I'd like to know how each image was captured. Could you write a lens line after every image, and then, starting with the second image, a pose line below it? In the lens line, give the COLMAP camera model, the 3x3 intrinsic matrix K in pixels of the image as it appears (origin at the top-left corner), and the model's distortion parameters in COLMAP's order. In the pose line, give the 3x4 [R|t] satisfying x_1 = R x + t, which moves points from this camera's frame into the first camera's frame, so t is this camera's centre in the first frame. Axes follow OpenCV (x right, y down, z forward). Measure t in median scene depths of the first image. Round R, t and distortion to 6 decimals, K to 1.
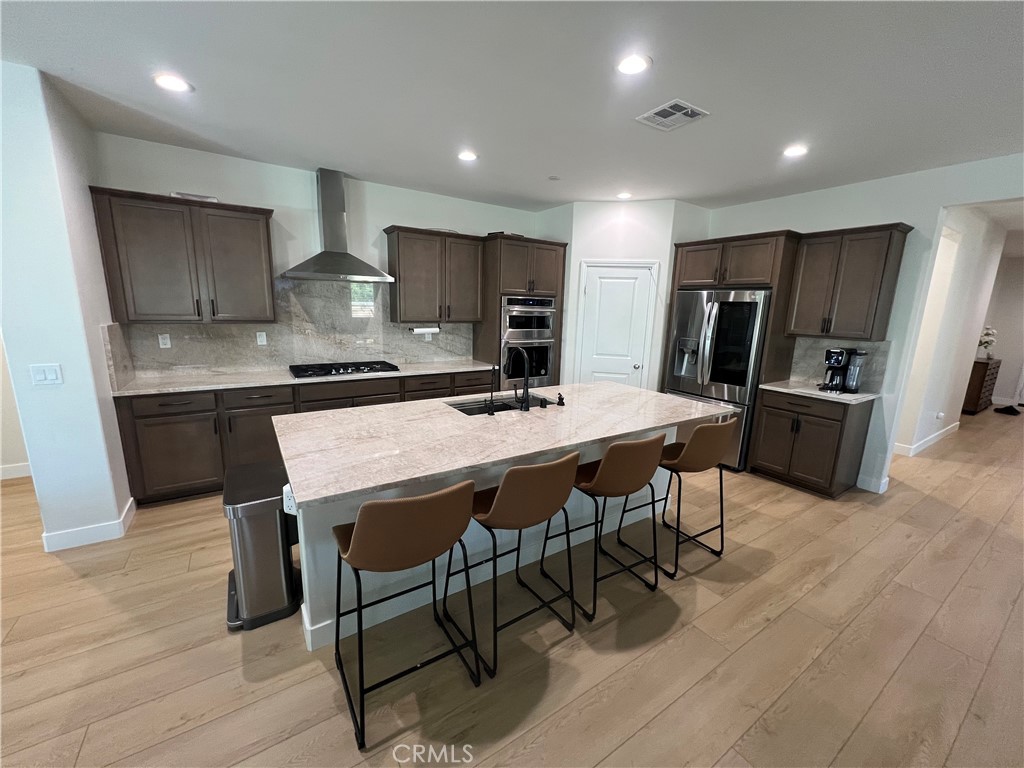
lens RADIAL K [[407.6, 0, 513.4], [0, 407.6, 387.2], [0, 0, 1]] dist [-0.001281, -0.000246]
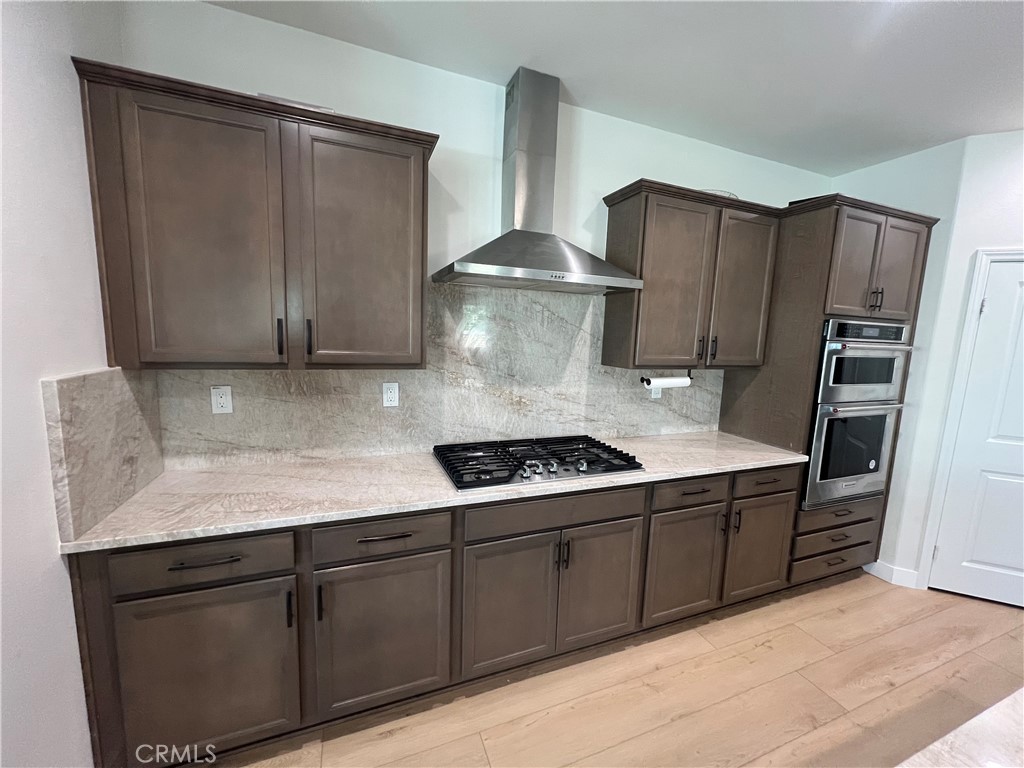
lens RADIAL K [[407.6, 0, 513.4], [0, 407.6, 387.2], [0, 0, 1]] dist [-0.001281, -0.000246]
pose [[0.979167, 0.036008, -0.199839, -0.366176], [-0.050005, 0.996603, -0.065440, -0.105034], [0.196803, 0.074069, 0.977641, 0.526825]]
